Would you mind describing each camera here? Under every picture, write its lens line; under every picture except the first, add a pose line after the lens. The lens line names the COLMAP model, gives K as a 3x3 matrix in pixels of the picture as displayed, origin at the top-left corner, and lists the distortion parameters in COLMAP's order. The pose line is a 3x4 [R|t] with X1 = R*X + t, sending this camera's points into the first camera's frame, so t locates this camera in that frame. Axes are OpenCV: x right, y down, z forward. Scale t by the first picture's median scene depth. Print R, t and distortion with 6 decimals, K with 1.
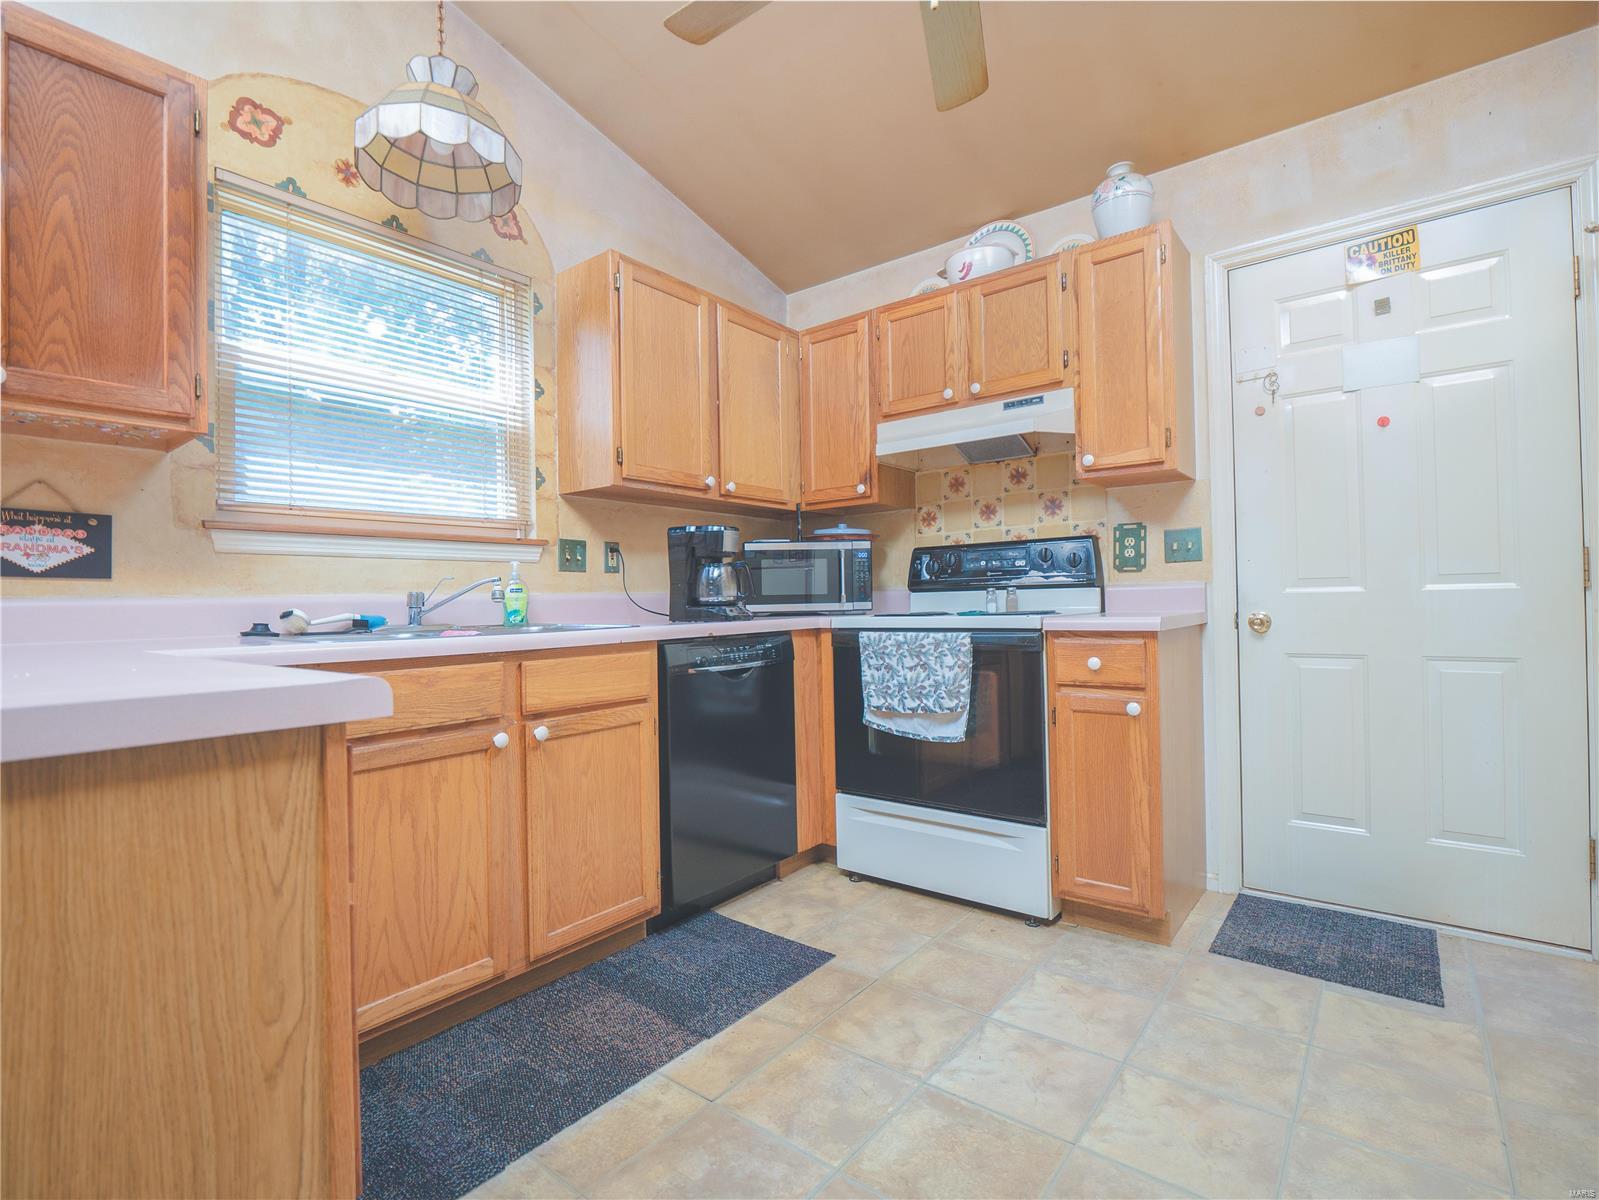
lens RADIAL K [[755.1, 0, 791.0], [0, 755.1, 592.9], [0, 0, 1]] dist [-0.010949, -0.001012]
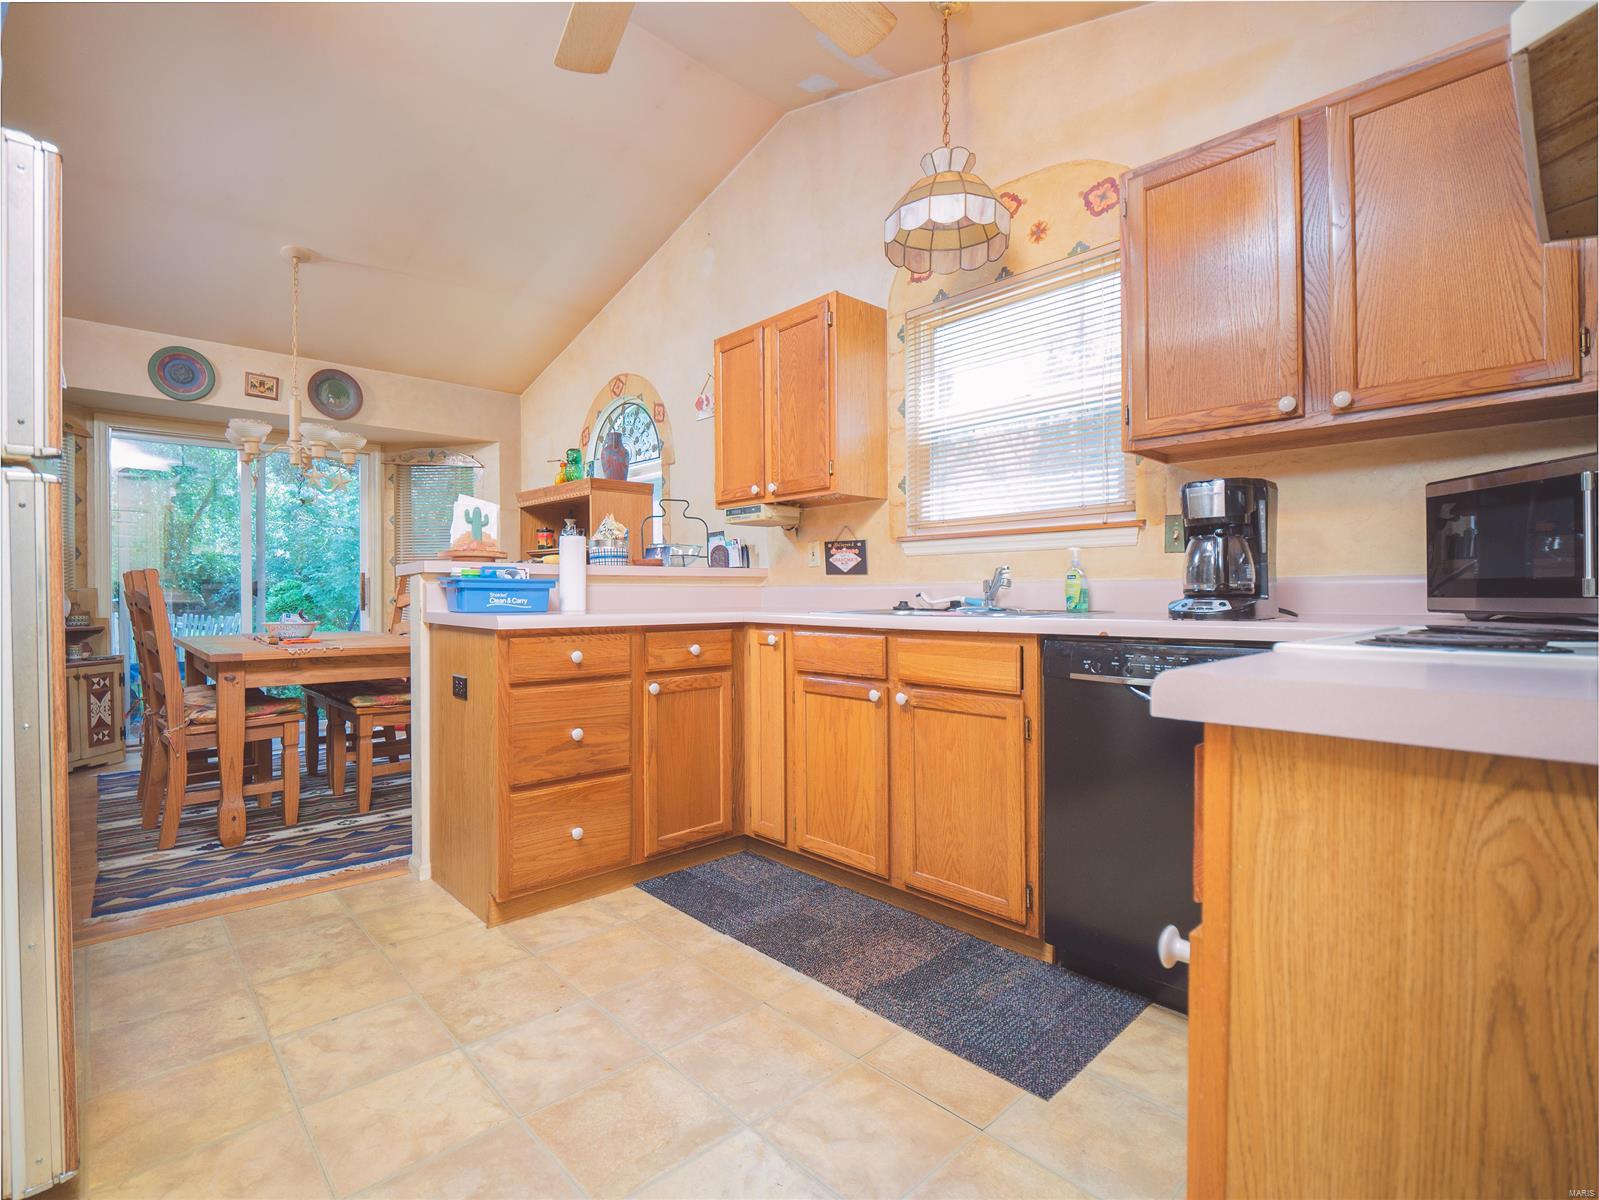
lens RADIAL K [[755.1, 0, 790.3], [0, 755.1, 602.3], [0, 0, 1]] dist [-0.010949, -0.001012]
pose [[-0.131198, 0.024430, -0.991055, 0.914960], [0.011447, 0.999667, 0.023127, 0.003549], [0.991290, -0.008310, -0.131434, 1.025780]]
